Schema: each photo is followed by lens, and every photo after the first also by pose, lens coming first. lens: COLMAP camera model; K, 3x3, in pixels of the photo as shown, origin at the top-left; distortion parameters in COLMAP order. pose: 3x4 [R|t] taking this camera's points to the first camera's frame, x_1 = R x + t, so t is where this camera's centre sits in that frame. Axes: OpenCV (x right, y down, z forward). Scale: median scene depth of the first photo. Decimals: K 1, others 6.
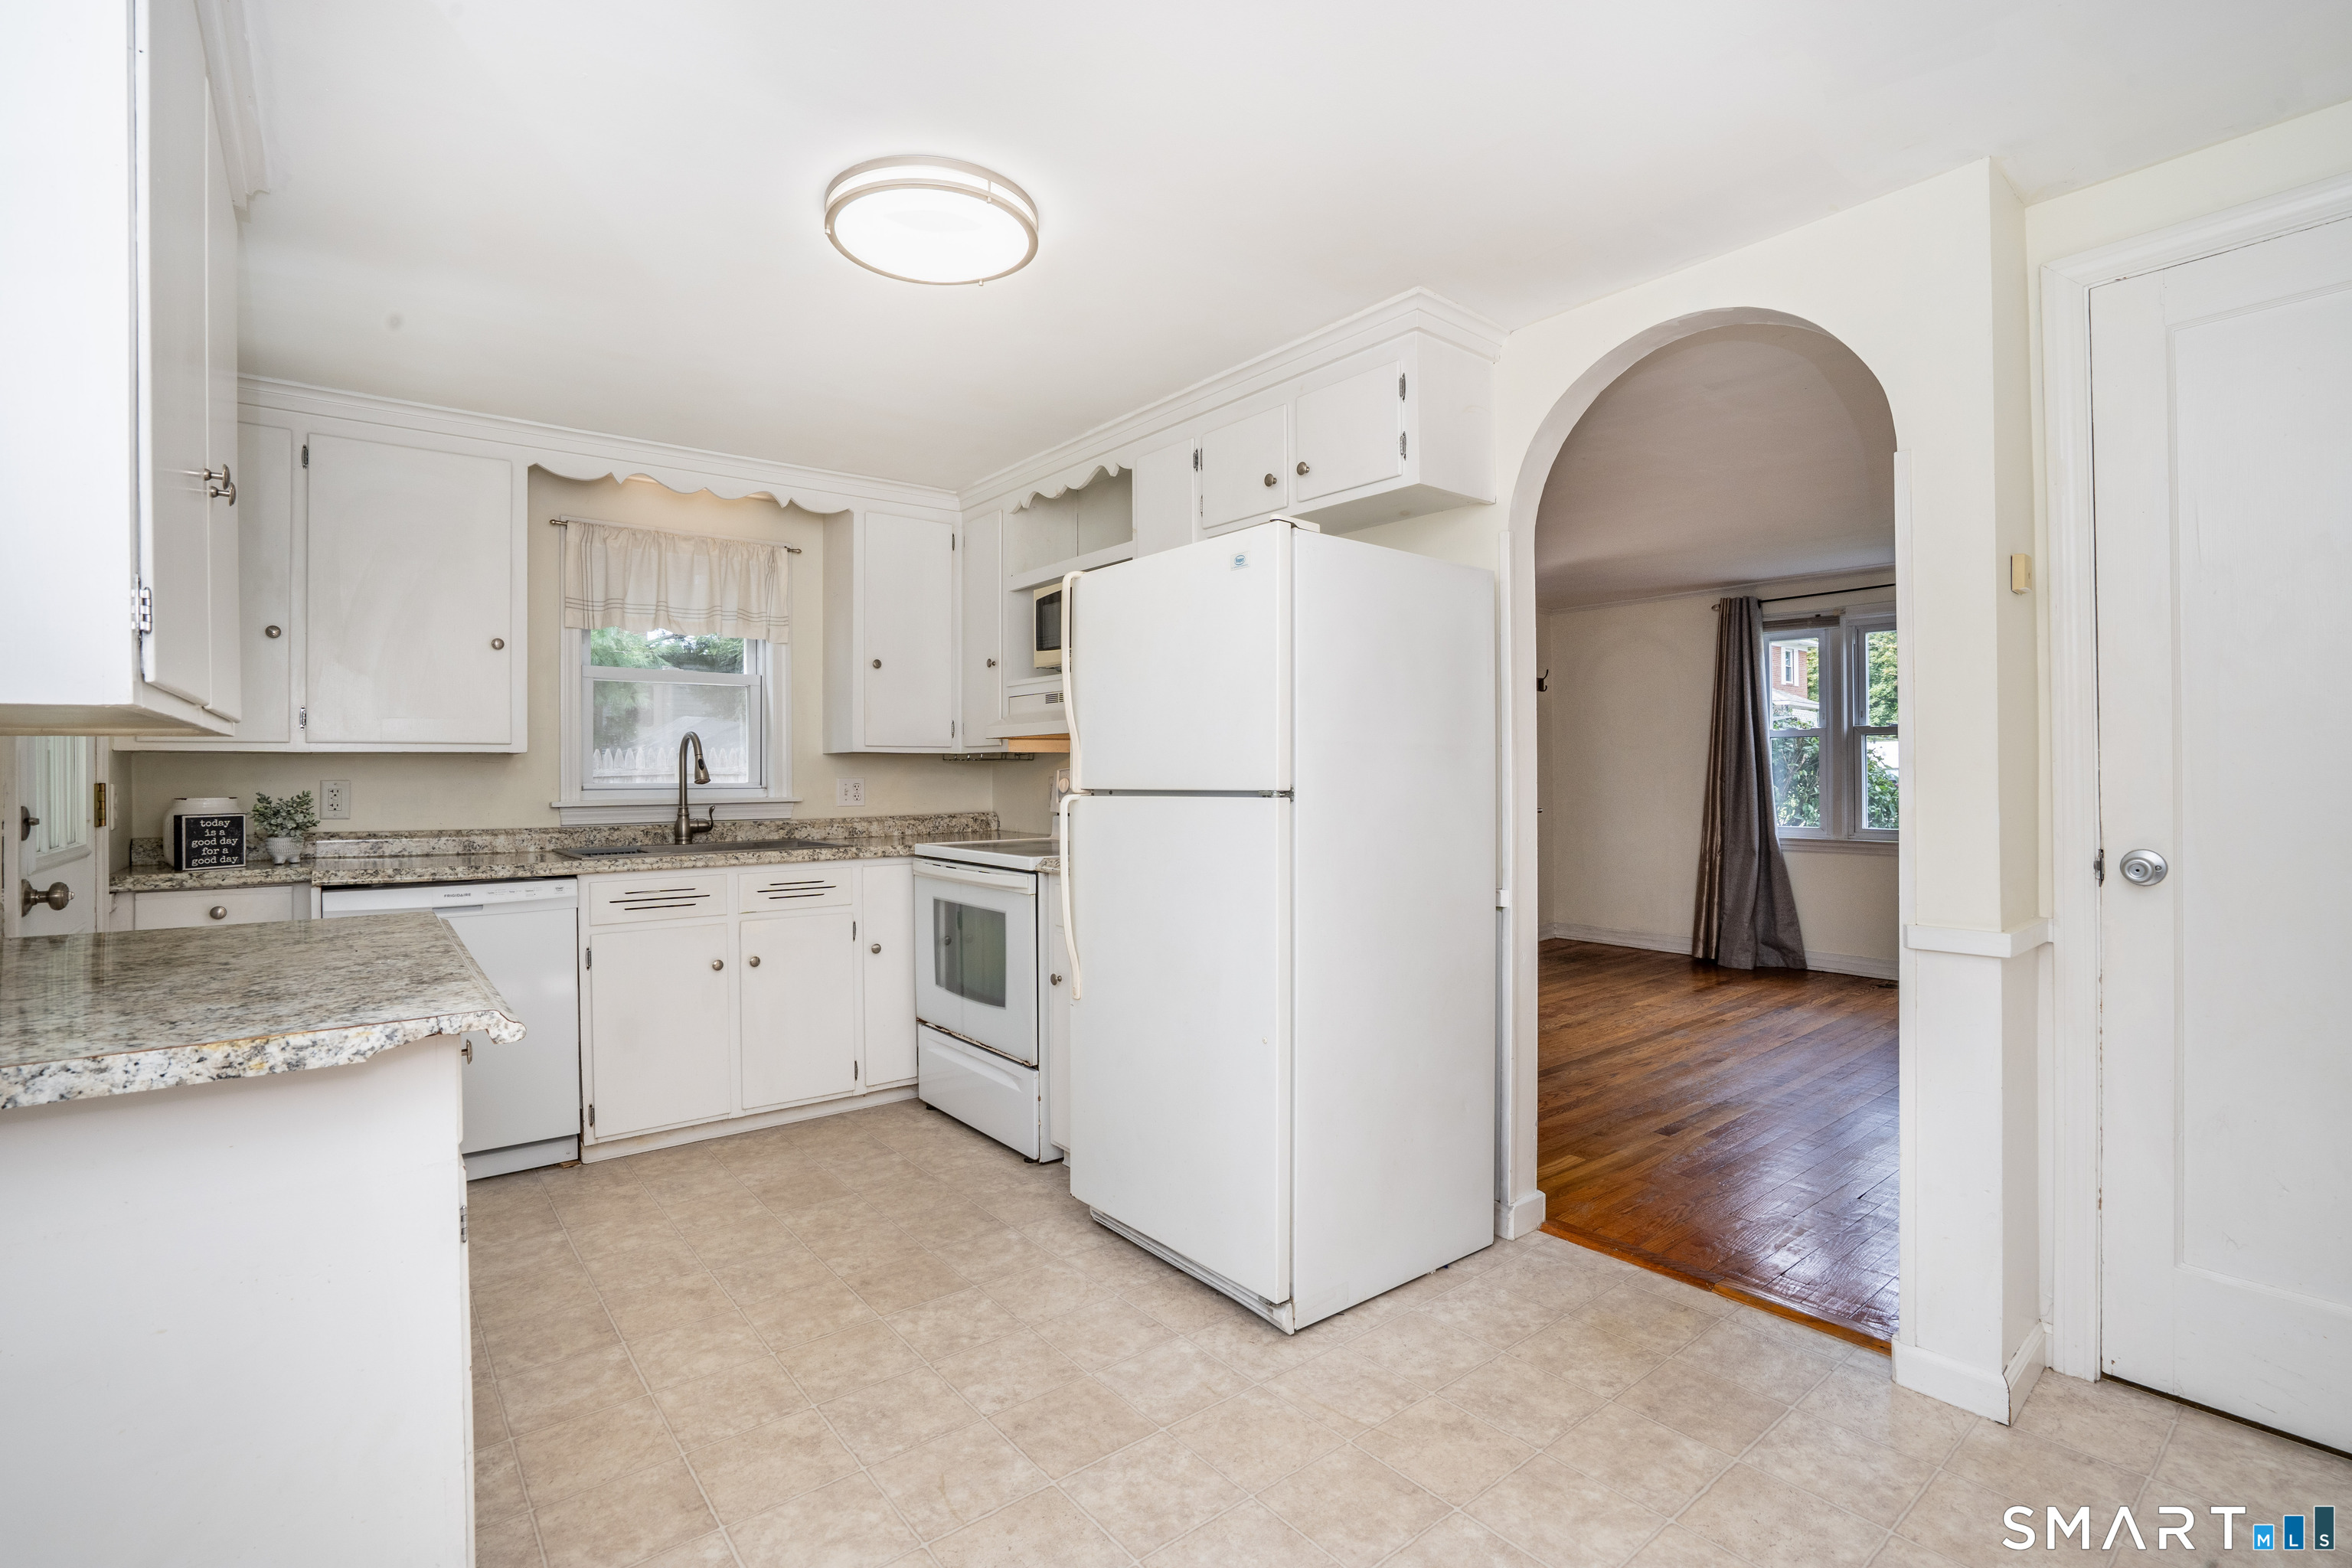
lens RADIAL K [[1078.7, 0, 1176.0], [0, 1078.7, 784.0], [0, 0, 1]] dist [-0.060837, 0.024161]
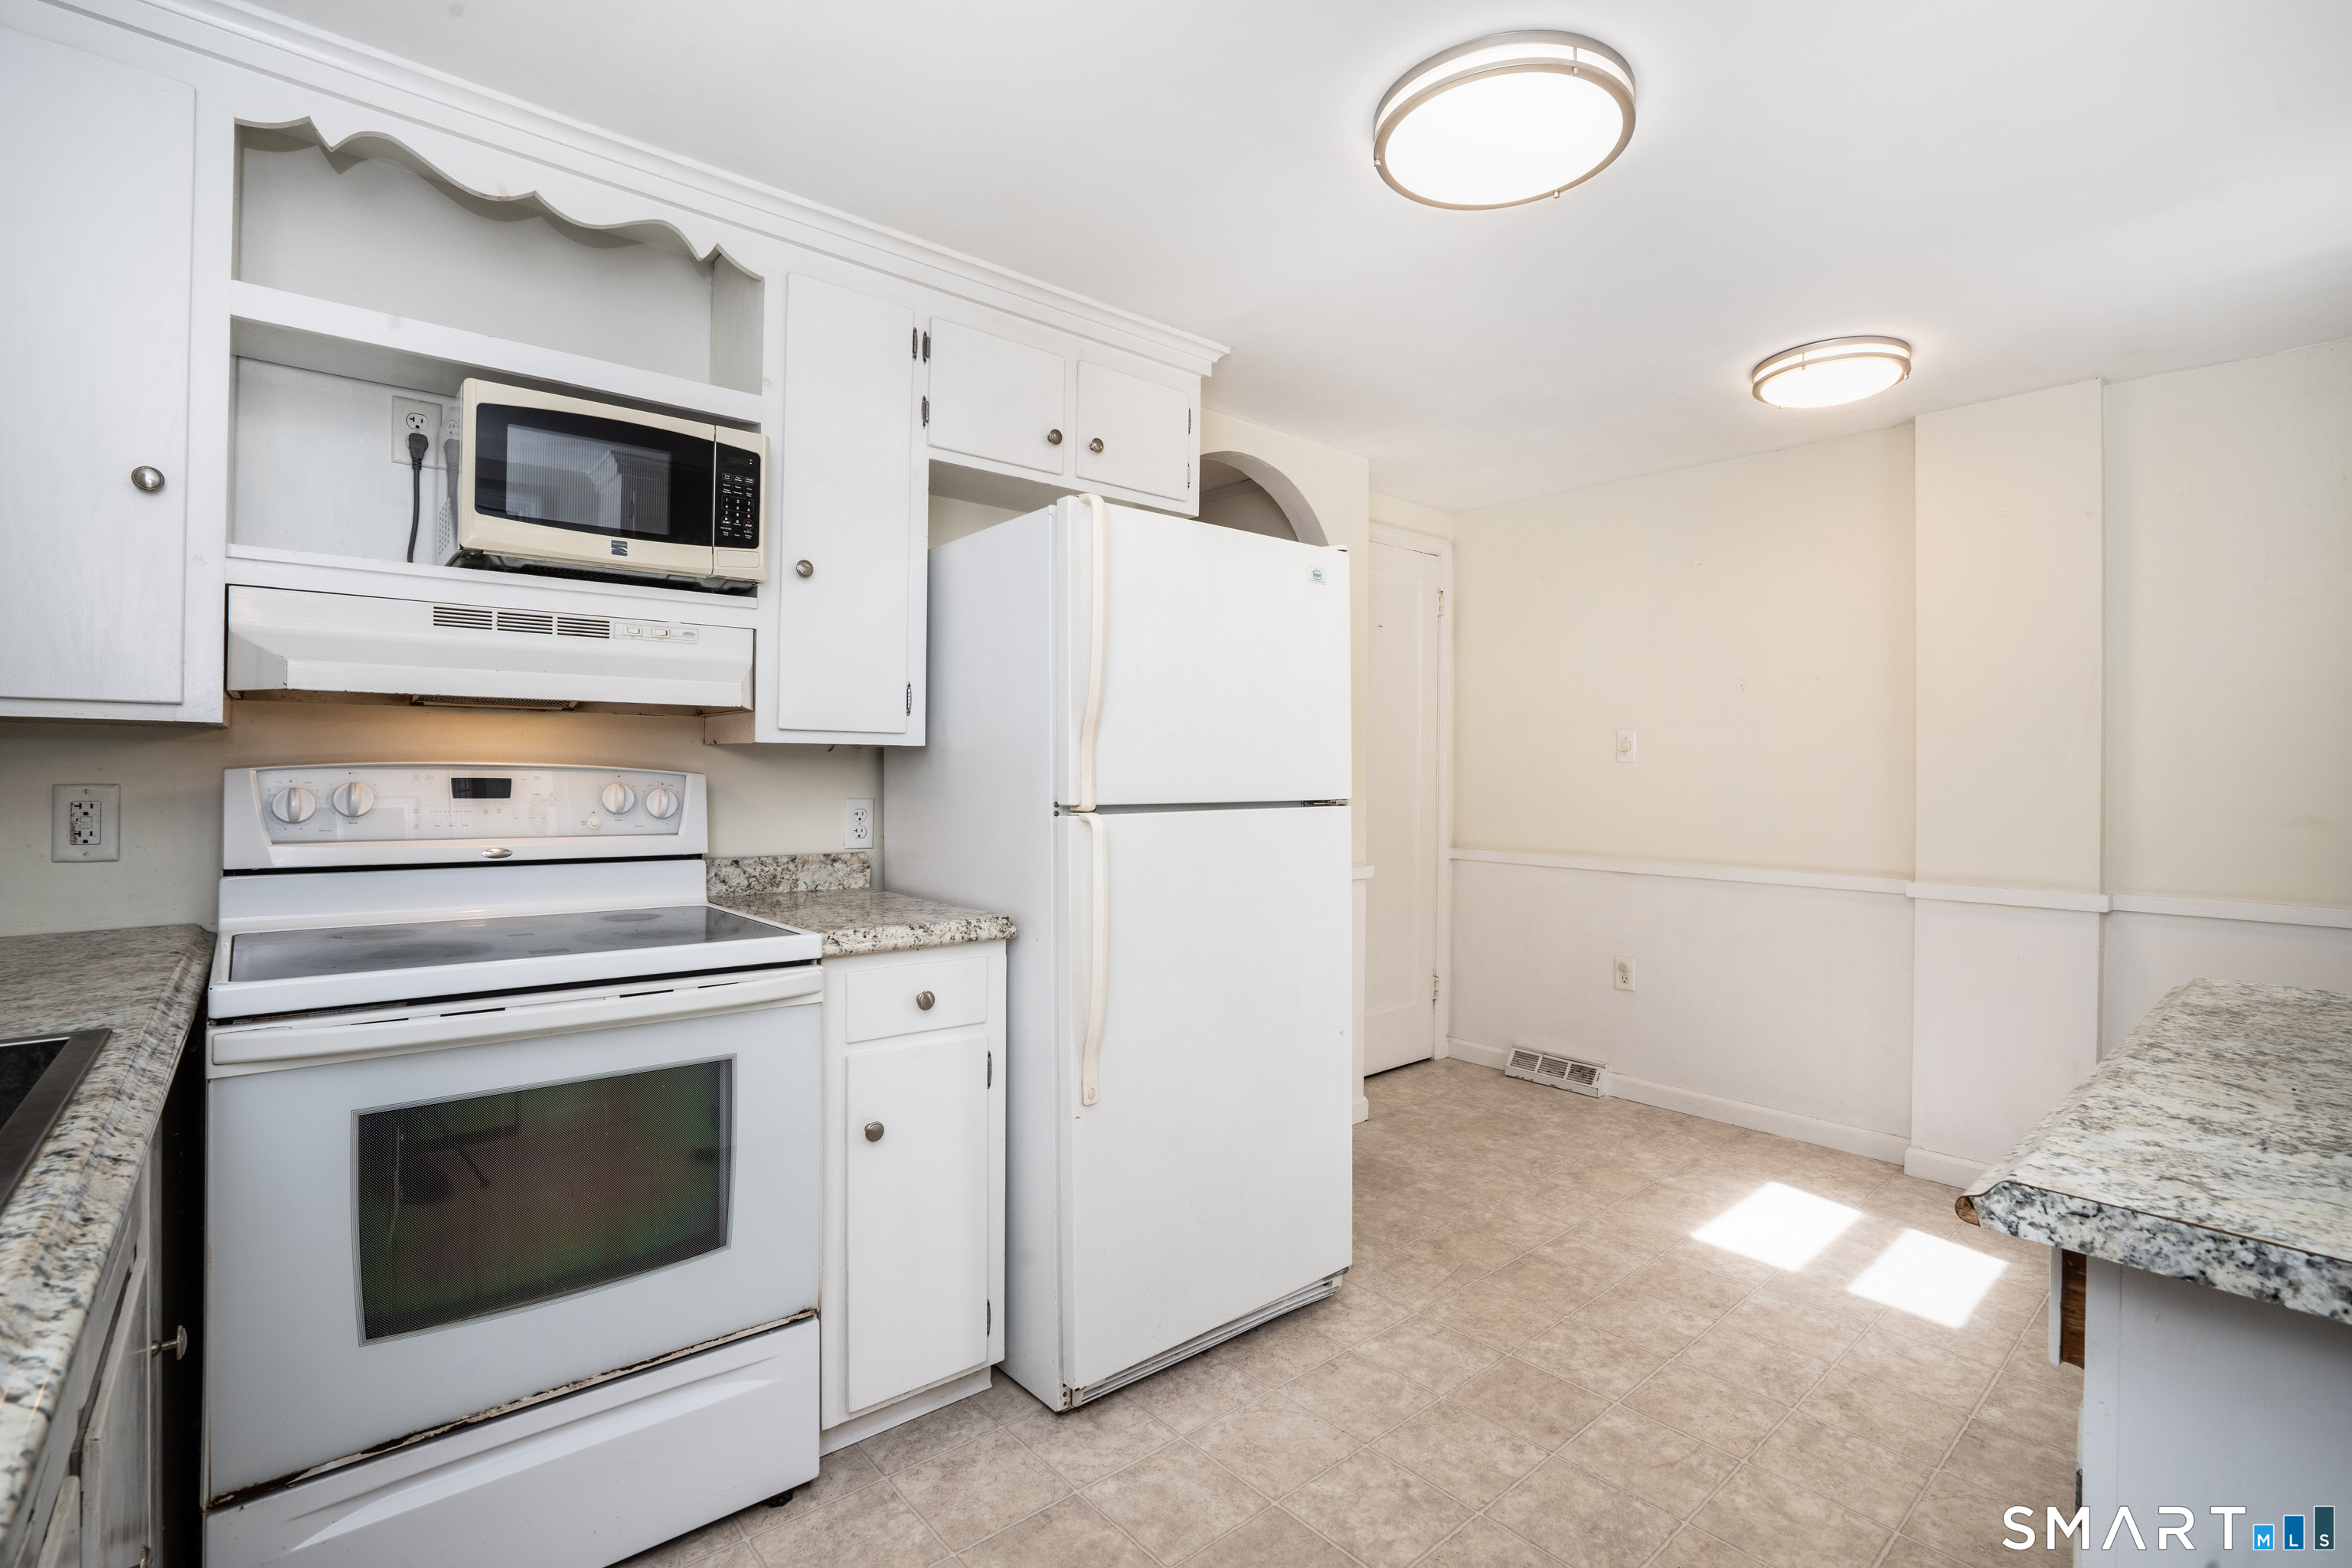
lens RADIAL K [[1069.4, 0, 1169.7], [0, 1069.4, 778.0], [0, 0, 1]] dist [-0.060405, 0.023202]
pose [[-0.031153, -0.000773, 0.999514, -1.139128], [0.002853, 0.999996, 0.000863, -0.019335], [-0.999511, 0.002879, -0.031150, 1.401998]]
